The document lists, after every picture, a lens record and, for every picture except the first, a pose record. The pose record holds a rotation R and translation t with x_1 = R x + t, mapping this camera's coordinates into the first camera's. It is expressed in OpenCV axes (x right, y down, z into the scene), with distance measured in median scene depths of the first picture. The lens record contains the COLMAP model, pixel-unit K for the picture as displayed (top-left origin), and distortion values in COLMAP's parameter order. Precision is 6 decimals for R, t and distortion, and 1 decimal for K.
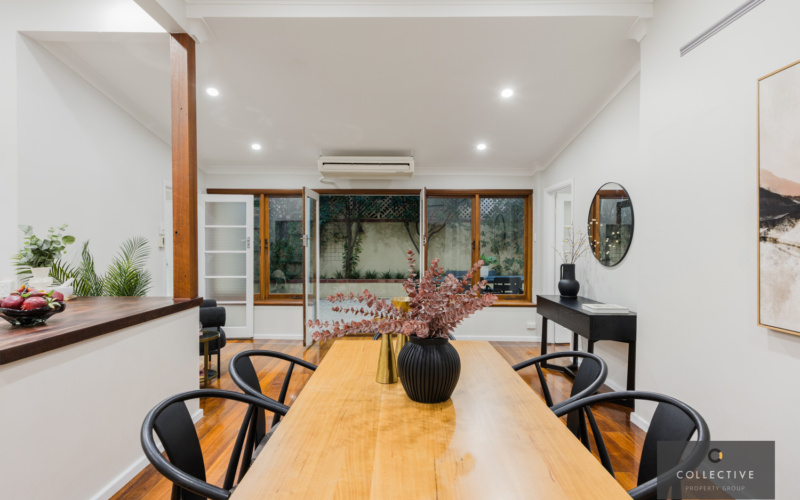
lens RADIAL K [[401.5, 0, 401.5], [0, 401.5, 247.7], [0, 0, 1]] dist [0.002227, -0.001888]
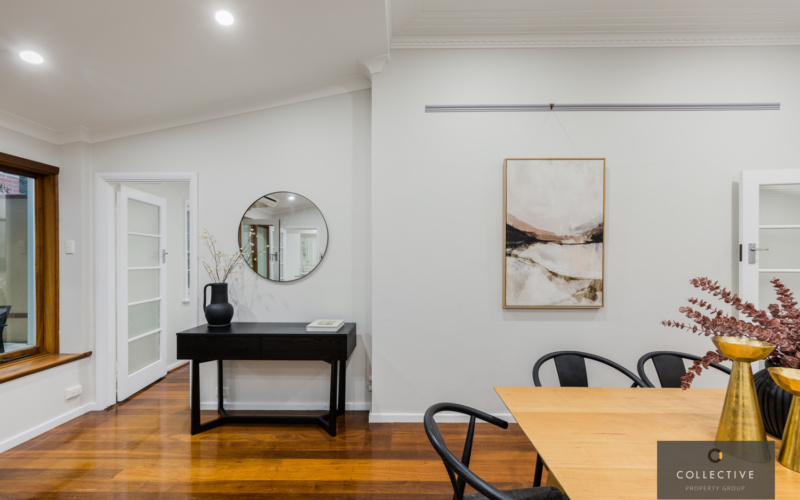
lens RADIAL K [[338.7, 0, 399.0], [0, 338.7, 258.5], [0, 0, 1]] dist [0.002708, 0.000296]
pose [[0.015632, -0.005792, 0.999861, -0.294087], [0.009217, 0.999942, 0.005648, -0.010802], [-0.999835, 0.009128, 0.015684, 0.802663]]
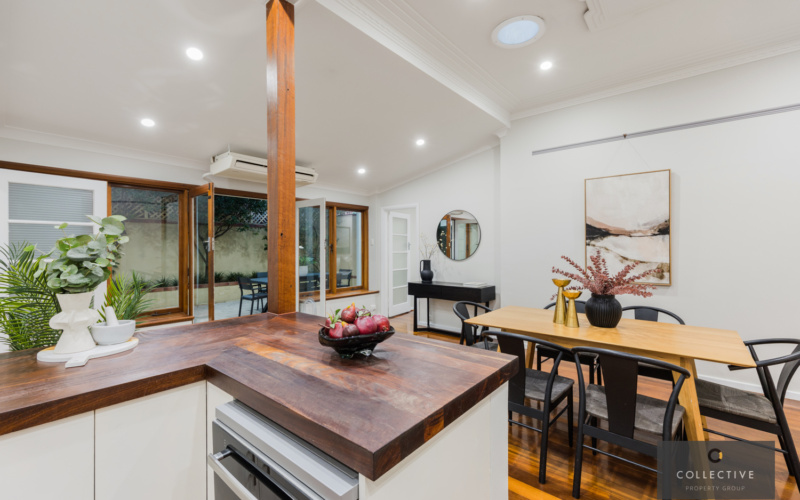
lens RADIAL K [[345.7, 0, 404.4], [0, 345.7, 241.6], [0, 0, 1]] dist [-0.000997, 0.000473]
pose [[0.640917, 0.007484, 0.767574, -0.802256], [0.010829, 0.999765, -0.018791, -0.007200], [-0.767534, 0.020355, 0.640685, 0.284025]]
